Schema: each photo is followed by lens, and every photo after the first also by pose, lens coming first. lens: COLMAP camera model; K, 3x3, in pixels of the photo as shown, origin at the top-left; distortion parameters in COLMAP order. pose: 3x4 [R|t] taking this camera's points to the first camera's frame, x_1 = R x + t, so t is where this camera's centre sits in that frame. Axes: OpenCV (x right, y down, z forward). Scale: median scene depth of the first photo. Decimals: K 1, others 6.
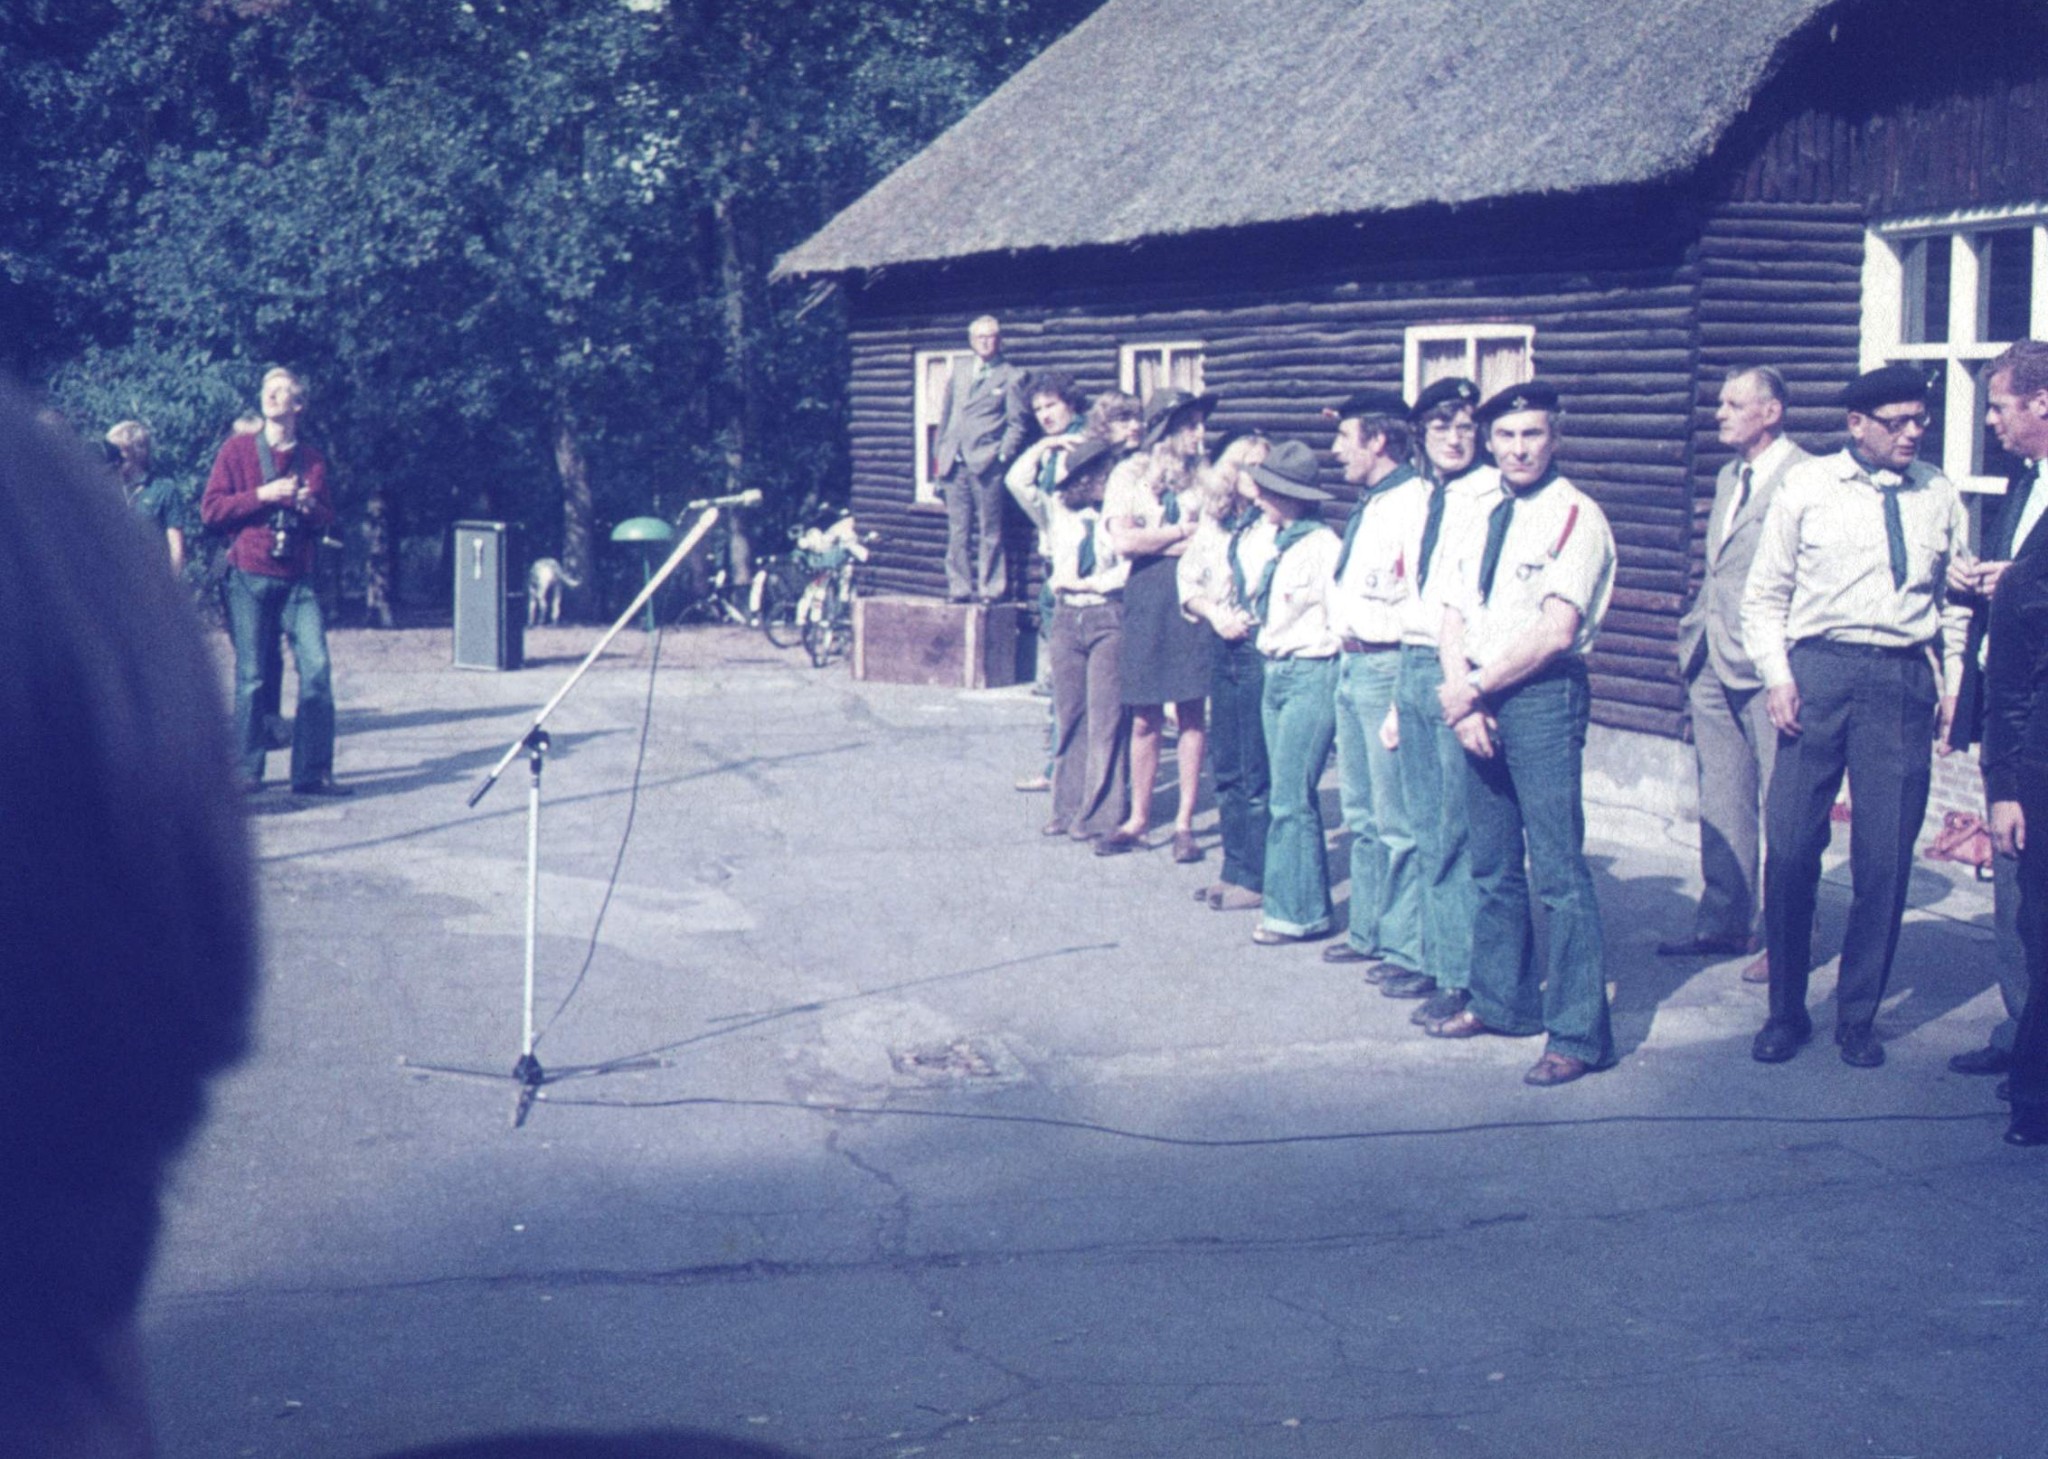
lens RADIAL K [[2641.5, 0, 1024.0], [0, 2641.5, 729.5], [0, 0, 1]] dist [-0.092909, -0.042323]
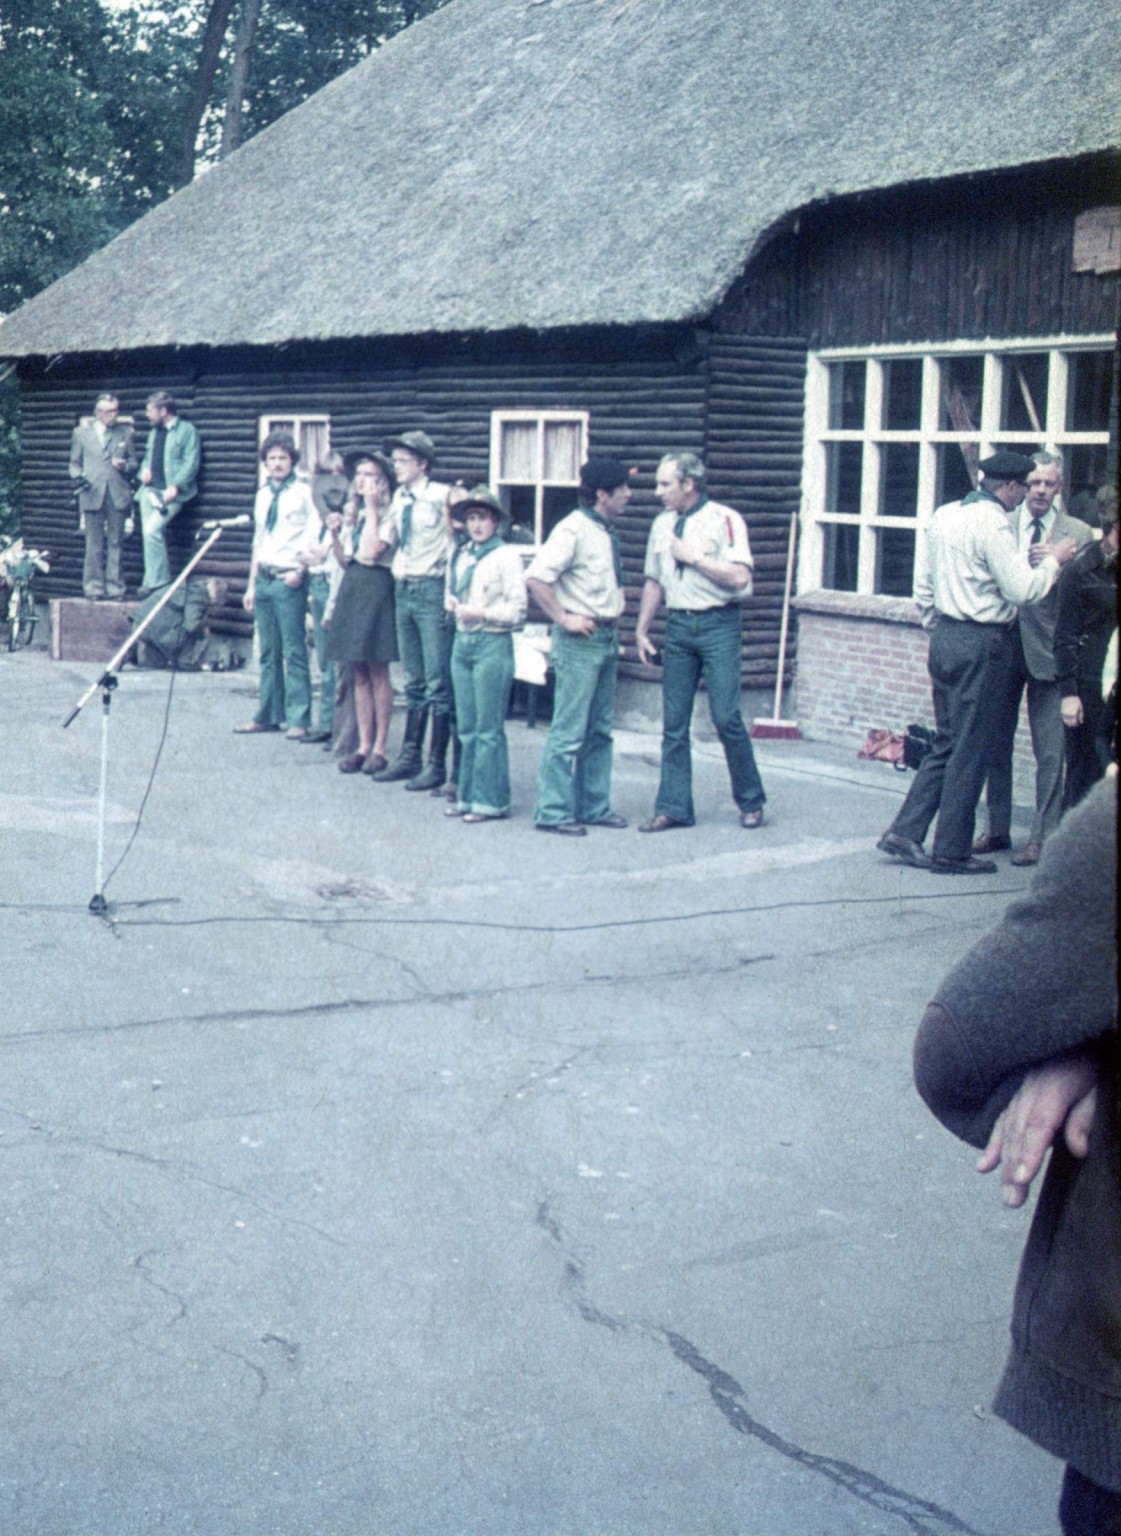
lens RADIAL K [[2103.6, 0, 560.5], [0, 2103.6, 768.0], [0, 0, 1]] dist [-0.084005, -0.057182]
pose [[0.952253, -0.024484, 0.304326, -0.186259], [0.016995, 0.999485, 0.027232, 0.015118], [-0.304836, -0.020760, 0.952179, -0.131980]]
